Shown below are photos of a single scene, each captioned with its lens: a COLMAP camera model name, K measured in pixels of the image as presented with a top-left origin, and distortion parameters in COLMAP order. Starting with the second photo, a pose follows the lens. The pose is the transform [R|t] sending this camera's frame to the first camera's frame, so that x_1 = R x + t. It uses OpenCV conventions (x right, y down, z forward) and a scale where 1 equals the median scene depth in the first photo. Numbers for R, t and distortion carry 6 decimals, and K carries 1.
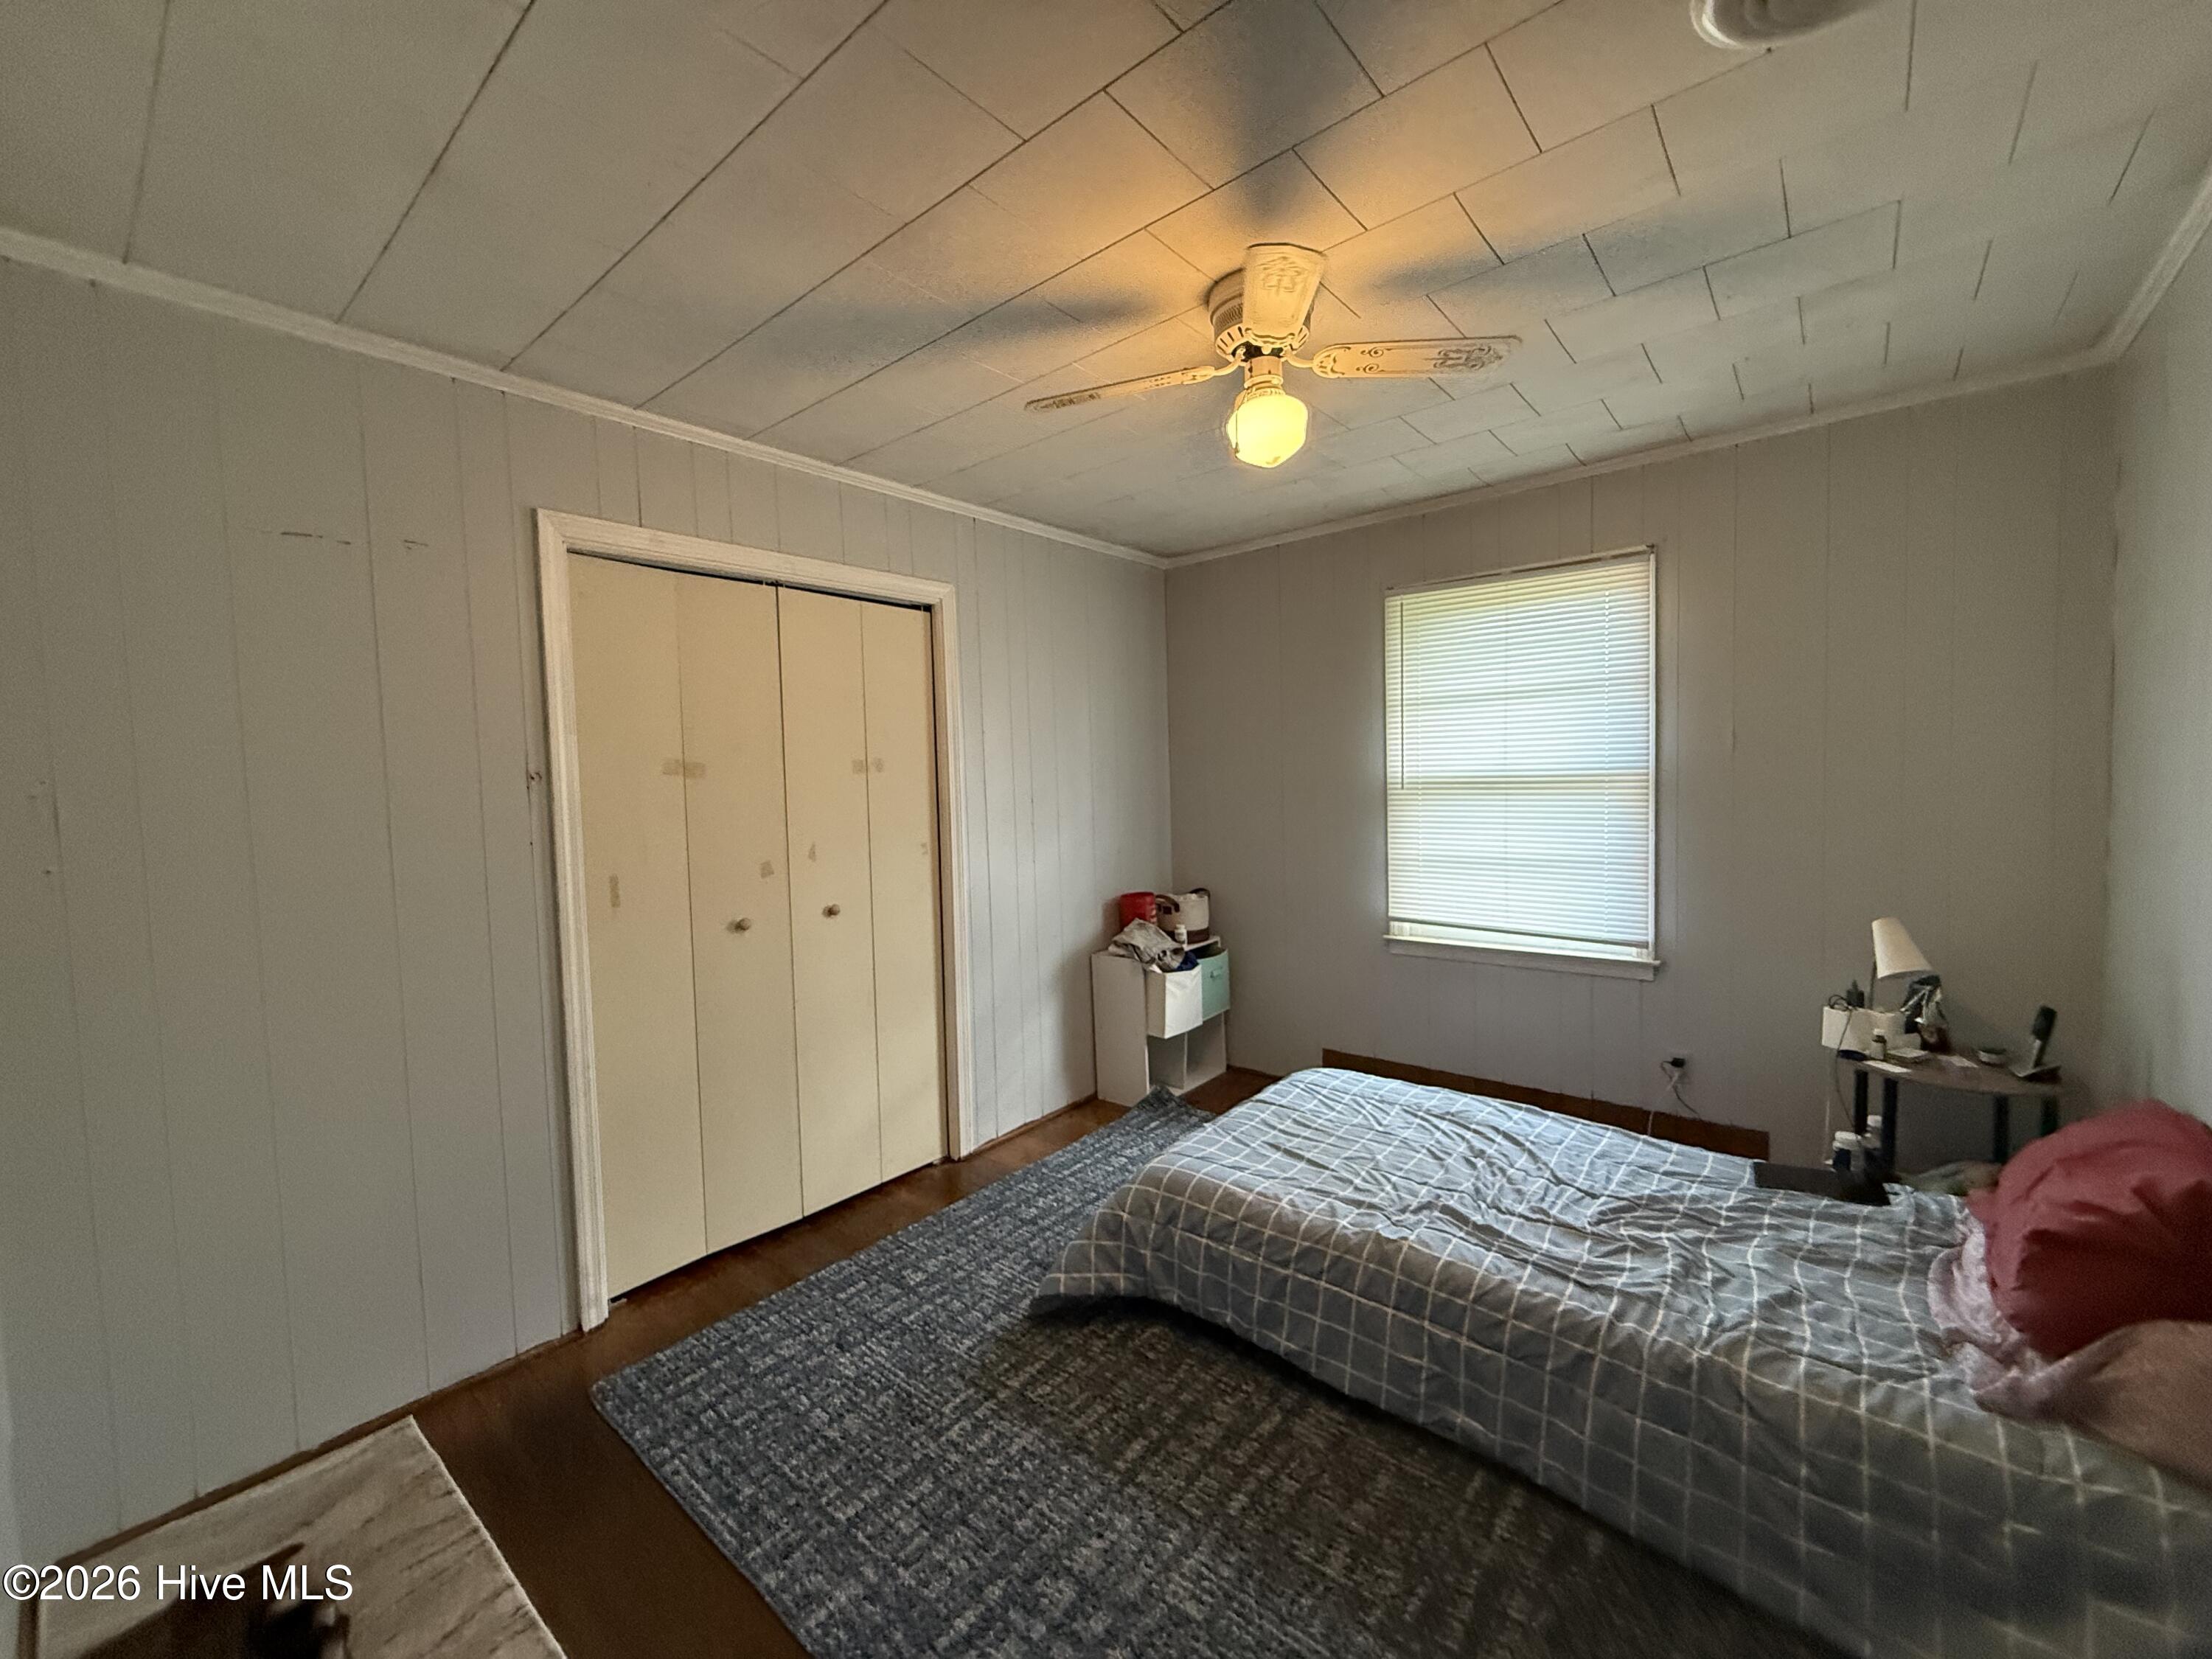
lens RADIAL K [[885.1, 0, 1099.5], [0, 885.1, 836.9], [0, 0, 1]] dist [0.000202, 0.000340]
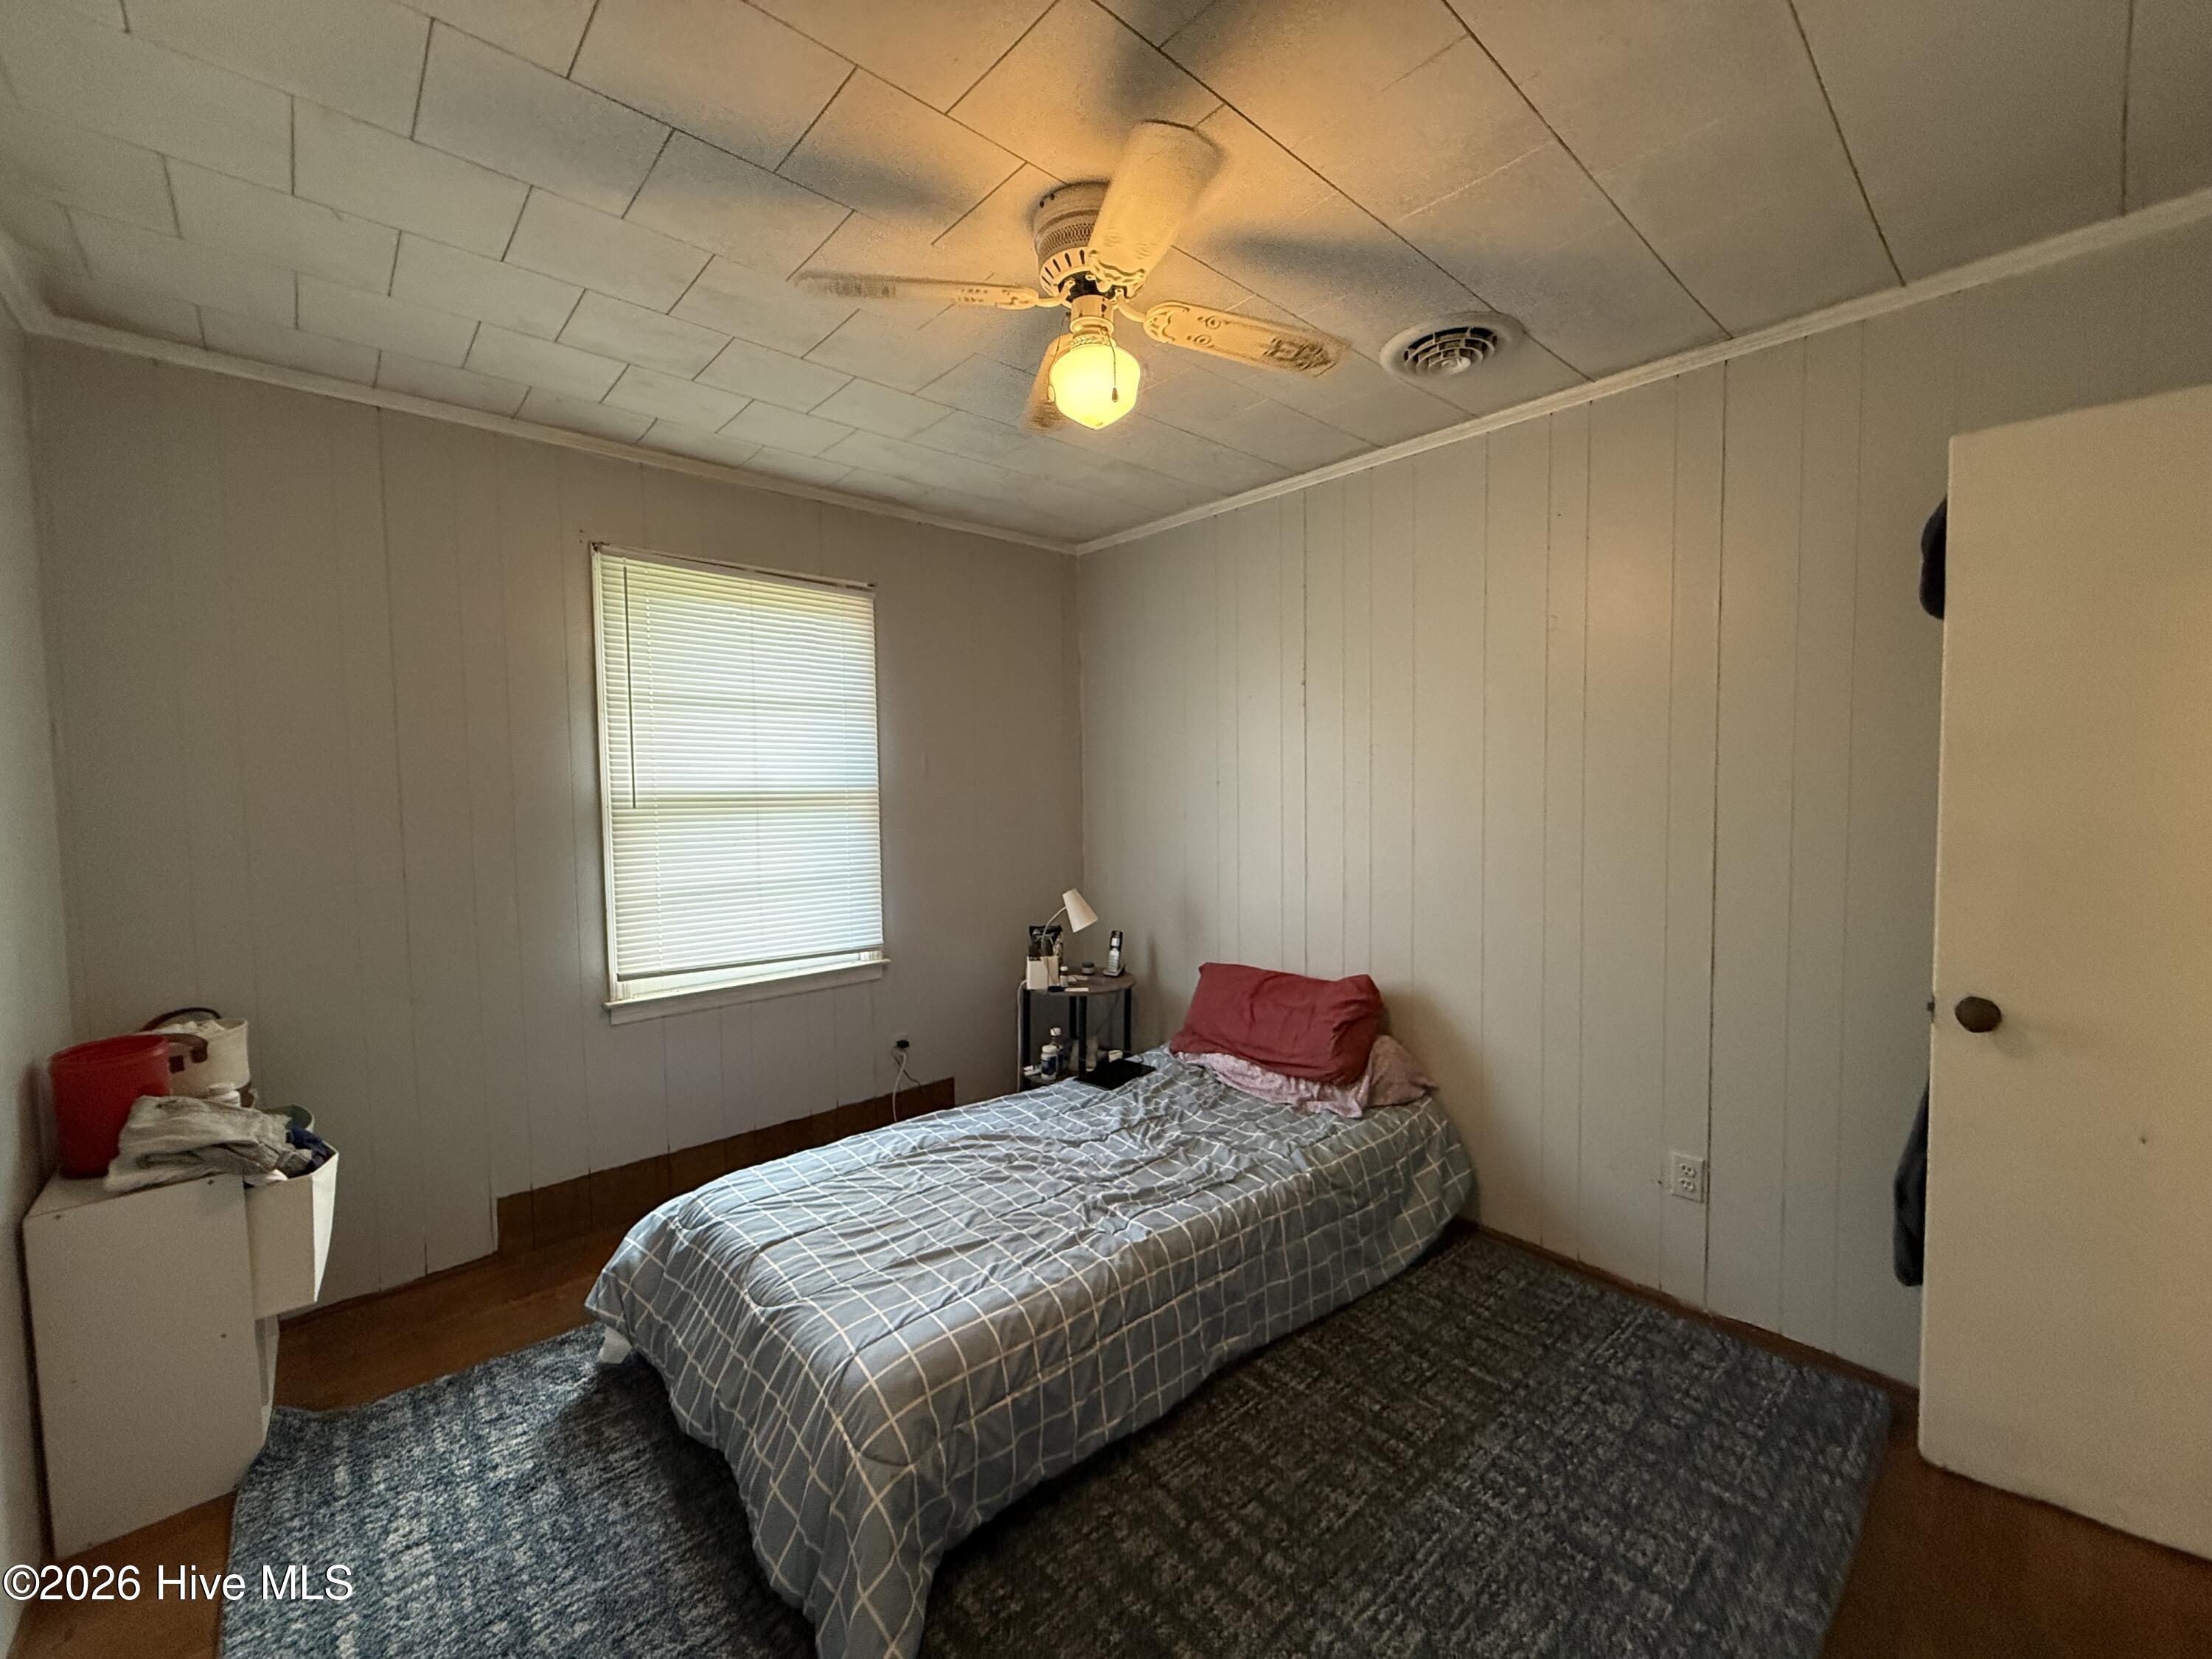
lens RADIAL K [[885.1, 0, 1101.8], [0, 885.1, 833.0], [0, 0, 1]] dist [0.000202, 0.000340]
pose [[0.134847, -0.031333, 0.990371, -0.528783], [0.068366, 0.997412, 0.022247, -0.030009], [-0.988505, 0.064708, 0.136640, 0.695996]]
